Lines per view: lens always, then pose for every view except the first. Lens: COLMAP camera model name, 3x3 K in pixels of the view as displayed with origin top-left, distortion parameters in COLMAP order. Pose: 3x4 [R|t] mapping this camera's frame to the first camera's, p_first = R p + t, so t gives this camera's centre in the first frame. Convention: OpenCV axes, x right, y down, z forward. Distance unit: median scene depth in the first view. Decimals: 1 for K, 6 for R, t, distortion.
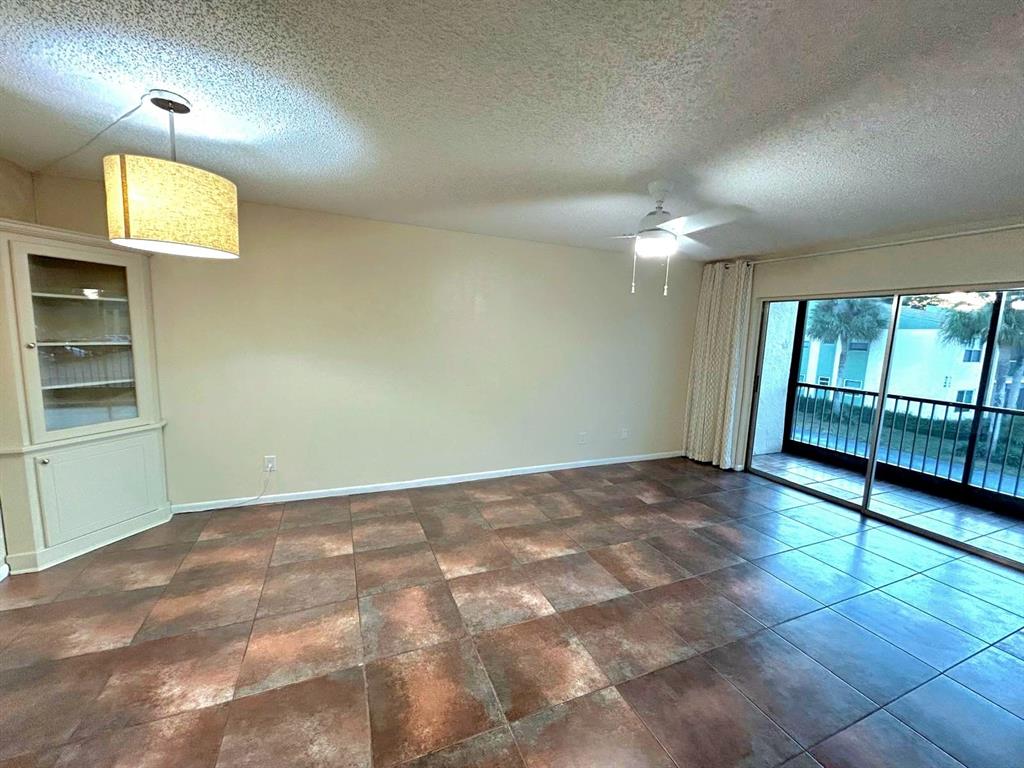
lens RADIAL K [[415.1, 0, 512.9], [0, 415.1, 380.2], [0, 0, 1]] dist [-0.004146, 0.000671]
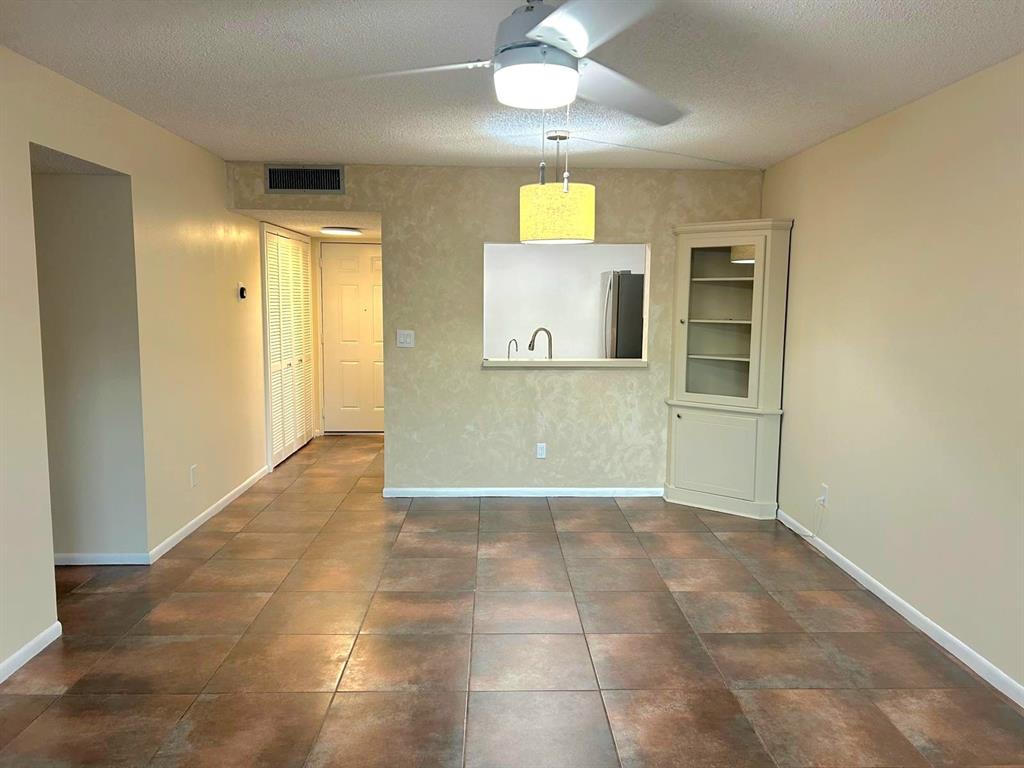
lens RADIAL K [[768.7, 0, 512.6], [0, 768.7, 385.2], [0, 0, 1]] dist [-0.005537, -0.002874]
pose [[-0.373956, 0.060422, -0.925476, 0.927217], [-0.134875, 0.983724, 0.118724, -0.076625], [0.917587, 0.169222, -0.359721, 1.083184]]
